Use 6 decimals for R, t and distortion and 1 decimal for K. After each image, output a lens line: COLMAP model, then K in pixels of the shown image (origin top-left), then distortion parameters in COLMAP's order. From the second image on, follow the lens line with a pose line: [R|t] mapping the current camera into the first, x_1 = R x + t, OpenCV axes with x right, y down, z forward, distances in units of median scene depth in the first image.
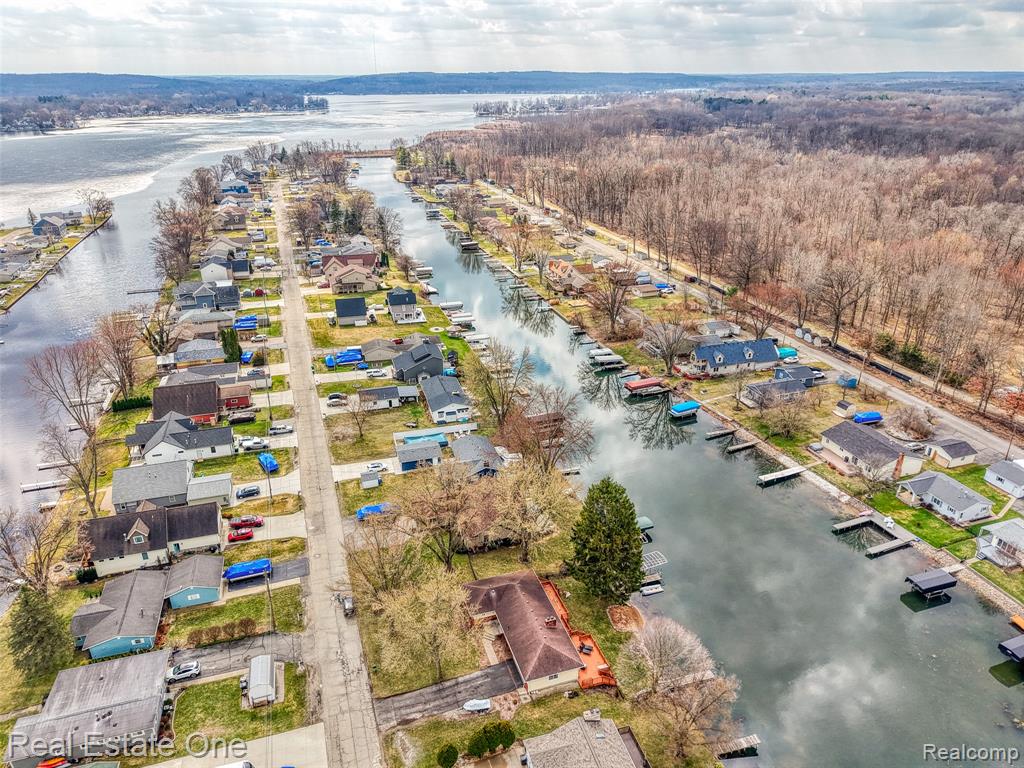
lens RADIAL K [[686.8, 0, 509.8], [0, 686.8, 380.0], [0, 0, 1]] dist [0.082324, -0.082818]
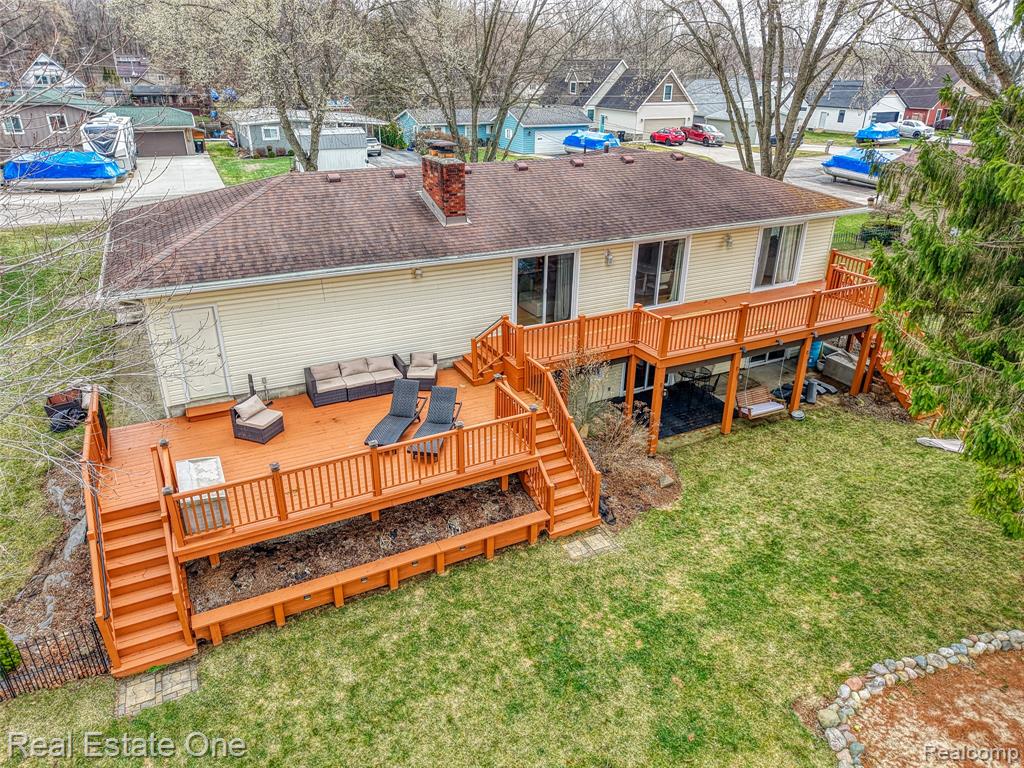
lens RADIAL K [[686.8, 0, 509.8], [0, 686.8, 380.0], [0, 0, 1]] dist [0.082324, -0.082818]
pose [[0.128004, 0.420391, -0.898269, 0.212087], [-0.407233, 0.848124, 0.338892, 0.241001], [0.904310, 0.322425, 0.279760, 0.749421]]
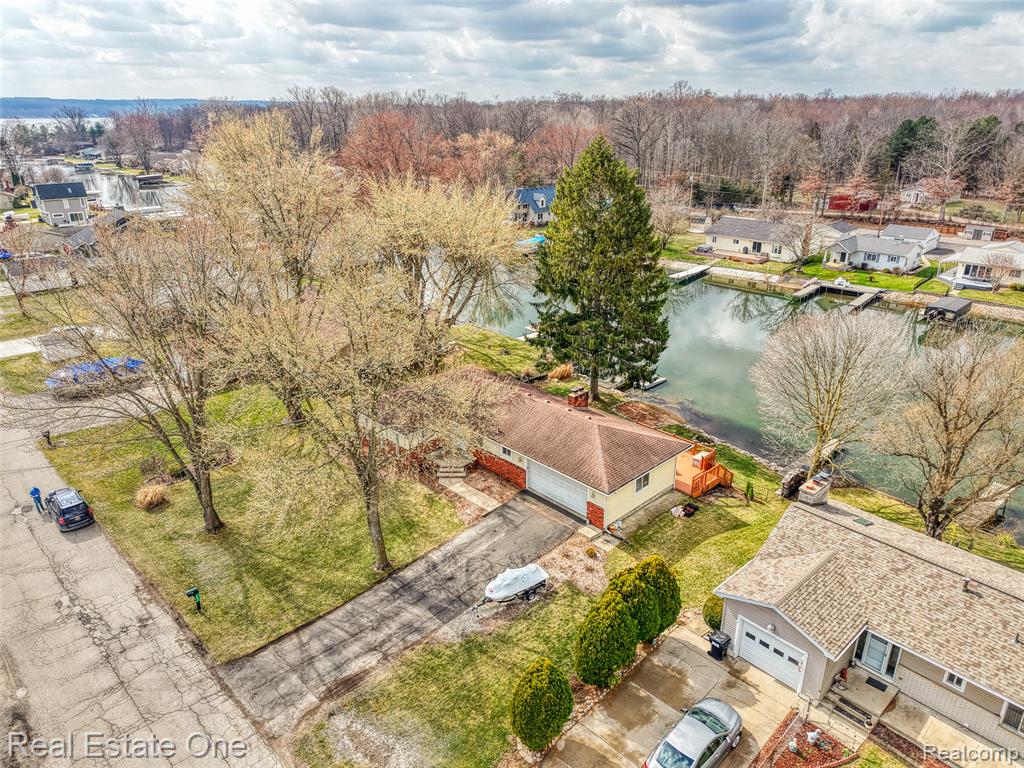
lens RADIAL K [[686.8, 0, 509.8], [0, 686.8, 380.0], [0, 0, 1]] dist [0.082324, -0.082818]
pose [[0.894653, -0.162250, 0.416259, -0.134112], [0.185550, 0.982507, -0.015835, 0.253497], [-0.406408, 0.091404, 0.909108, 0.450071]]
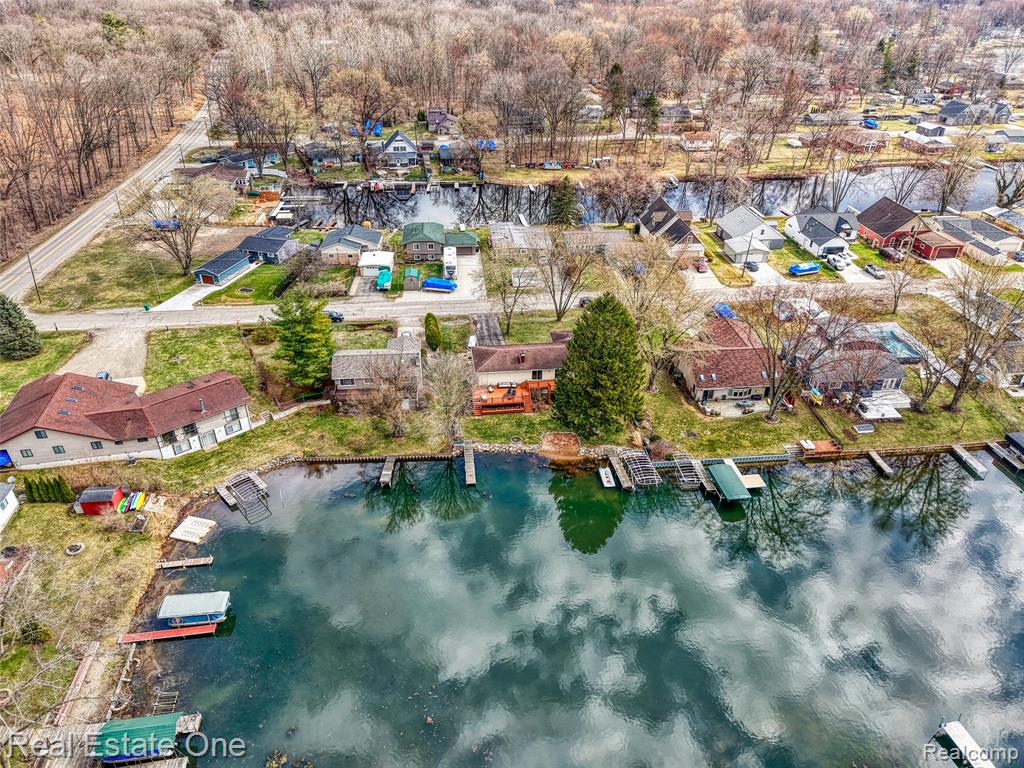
lens RADIAL K [[686.8, 0, 509.8], [0, 686.8, 380.0], [0, 0, 1]] dist [0.082324, -0.082818]
pose [[-0.200859, 0.518540, -0.831127, 0.796063], [-0.405414, 0.728353, 0.552396, -0.181048], [0.891793, 0.447904, 0.063927, 0.707837]]
